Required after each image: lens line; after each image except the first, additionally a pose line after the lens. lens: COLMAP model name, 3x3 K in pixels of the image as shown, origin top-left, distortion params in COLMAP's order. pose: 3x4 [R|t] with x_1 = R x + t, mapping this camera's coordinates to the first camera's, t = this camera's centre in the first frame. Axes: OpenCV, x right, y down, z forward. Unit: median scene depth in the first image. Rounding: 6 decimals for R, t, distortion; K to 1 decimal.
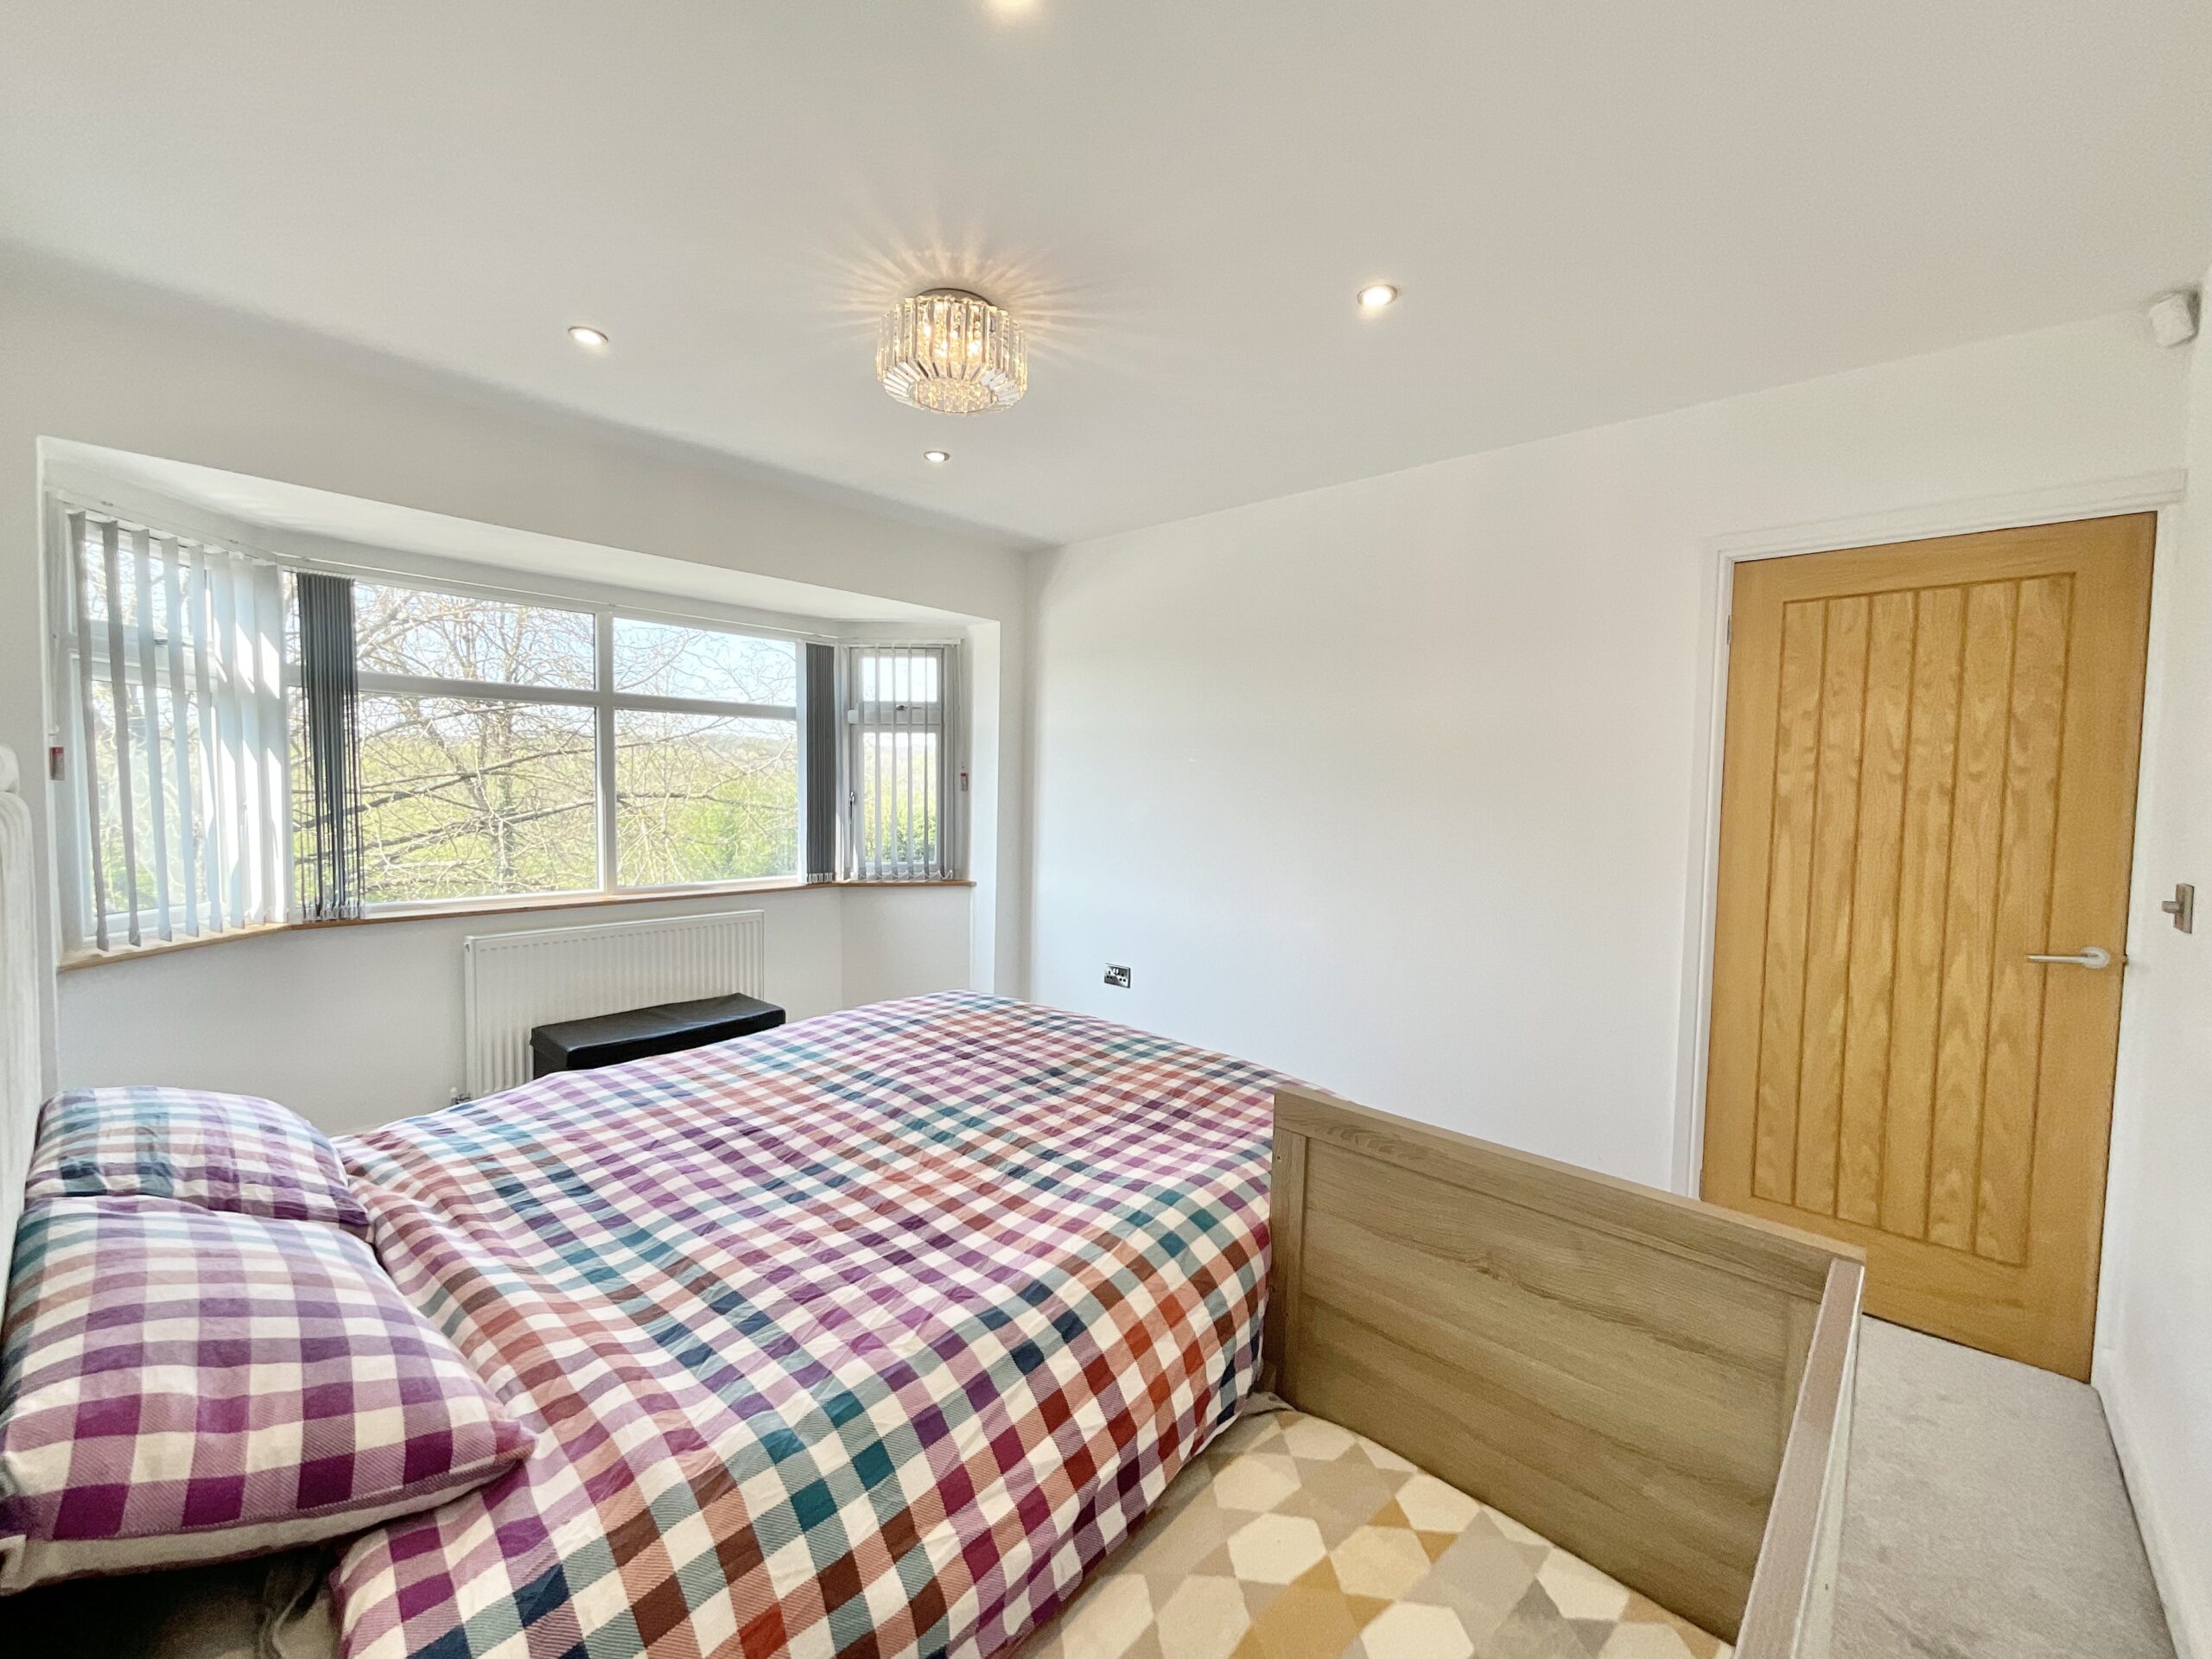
lens RADIAL K [[903.0, 0, 1105.3], [0, 903.0, 831.1], [0, 0, 1]] dist [0.001879, 0.000545]
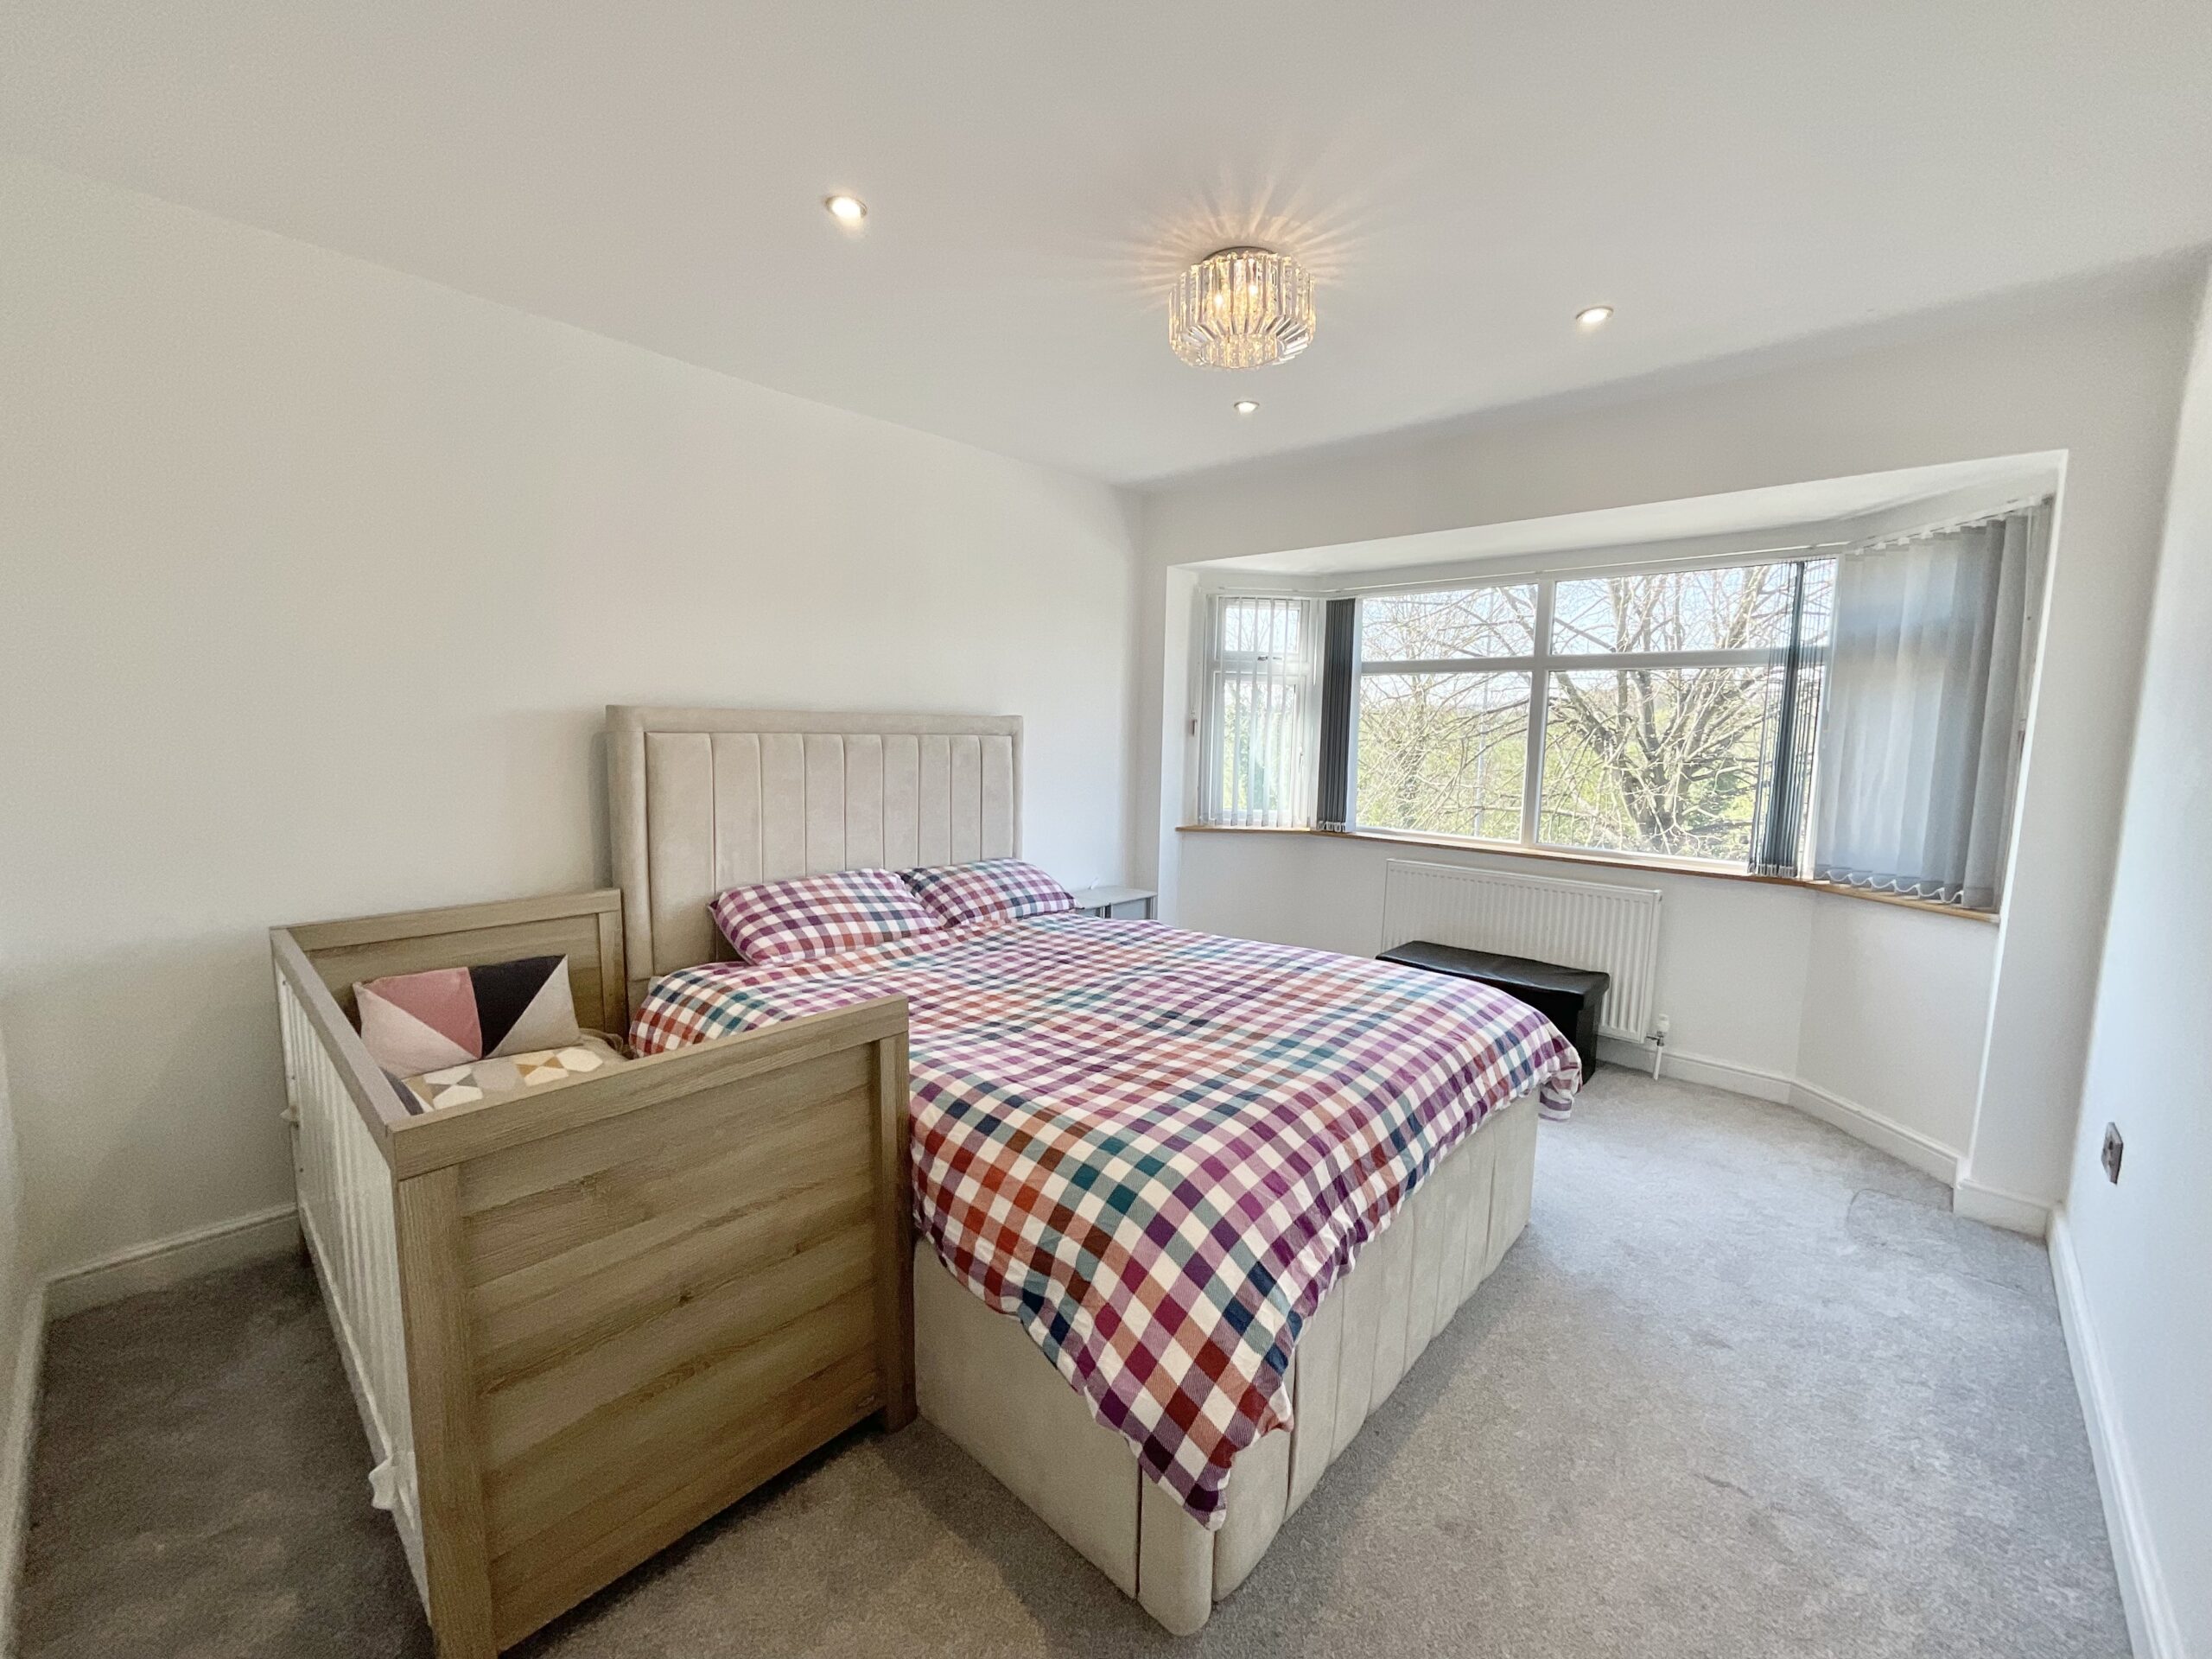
lens RADIAL K [[903.0, 0, 1102.8], [0, 903.0, 827.0], [0, 0, 1]] dist [0.001879, 0.000545]
pose [[-0.007770, 0.092915, -0.995644, 0.770614], [-0.075584, 0.992771, 0.093236, -0.023751], [0.997109, 0.075979, -0.000691, 0.750665]]
